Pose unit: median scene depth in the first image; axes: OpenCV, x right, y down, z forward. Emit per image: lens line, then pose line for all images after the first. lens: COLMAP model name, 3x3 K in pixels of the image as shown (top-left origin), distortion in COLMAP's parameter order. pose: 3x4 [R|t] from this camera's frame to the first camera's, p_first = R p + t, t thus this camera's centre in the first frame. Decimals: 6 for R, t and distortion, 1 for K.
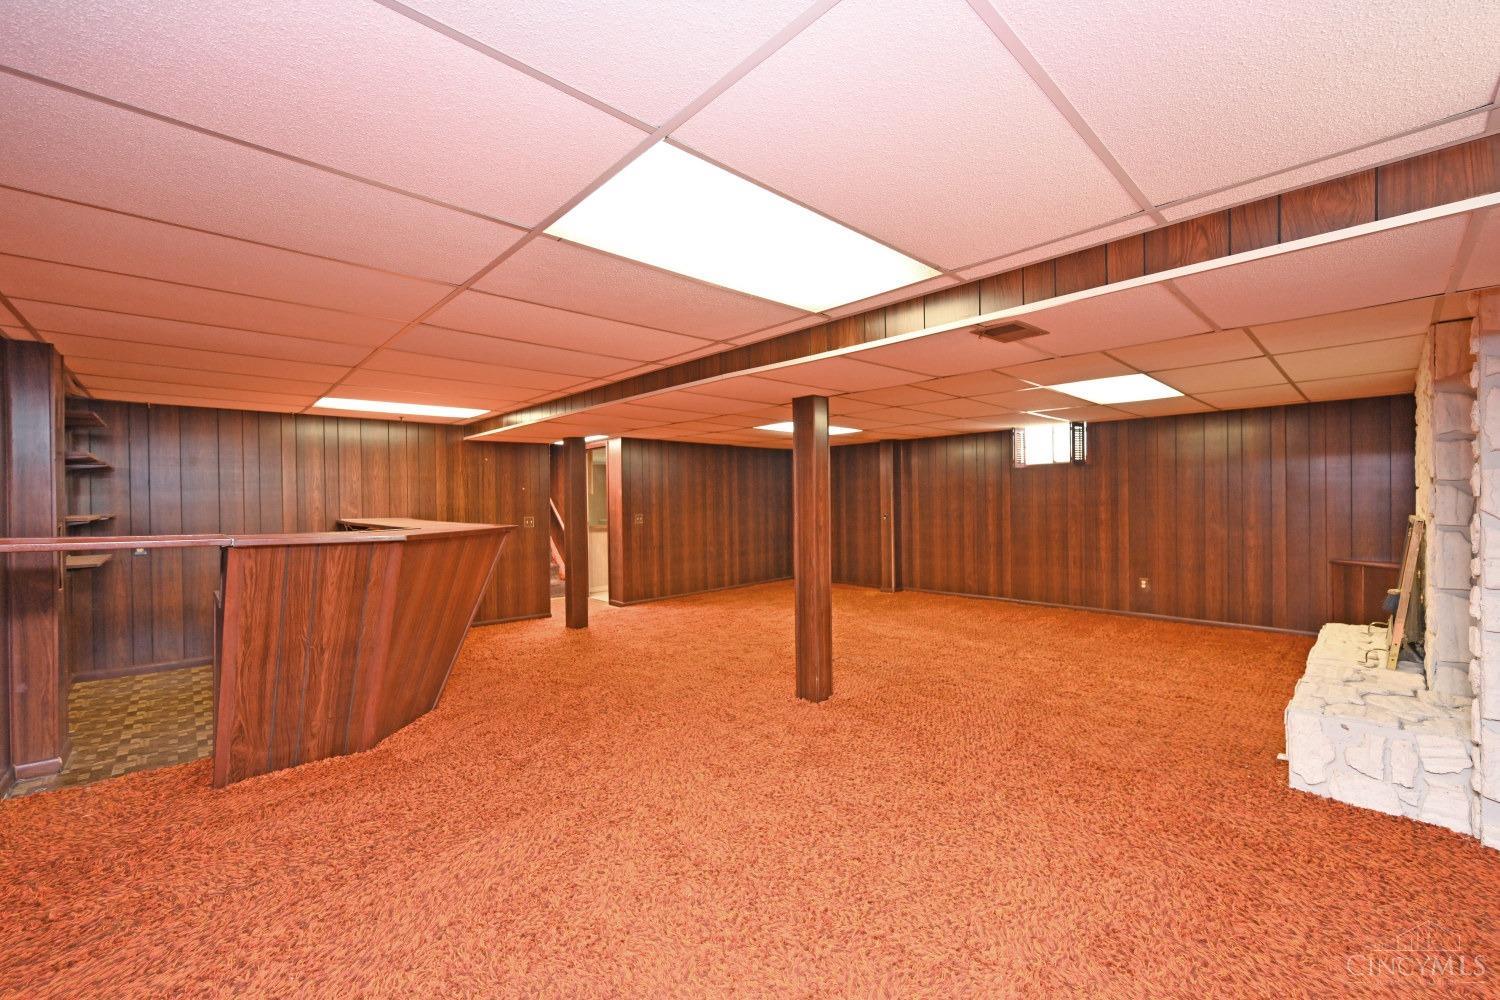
lens RADIAL K [[595.0, 0, 758.2], [0, 595.0, 499.9], [0, 0, 1]] dist [-0.005194, 0.000056]
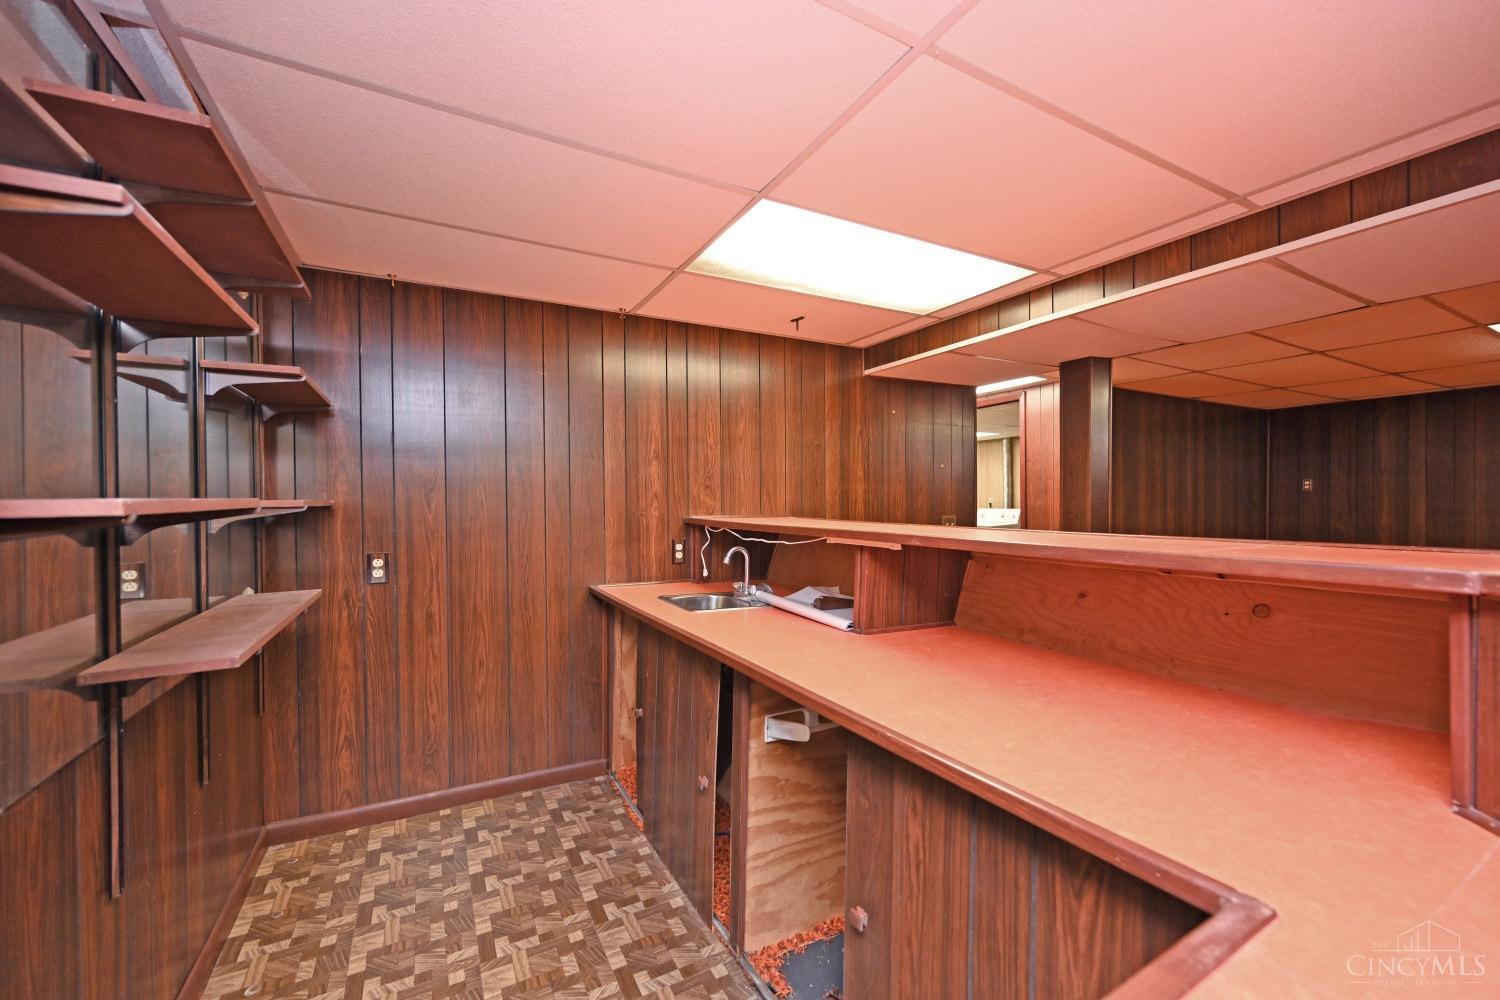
lens RADIAL K [[595.0, 0, 748.7], [0, 595.0, 504.0], [0, 0, 1]] dist [-0.005194, 0.000056]
pose [[0.956681, 0.005876, -0.291078, -0.504309], [-0.003951, 0.999966, 0.007200, 0.017518], [0.291111, -0.005739, 0.956672, 0.513808]]
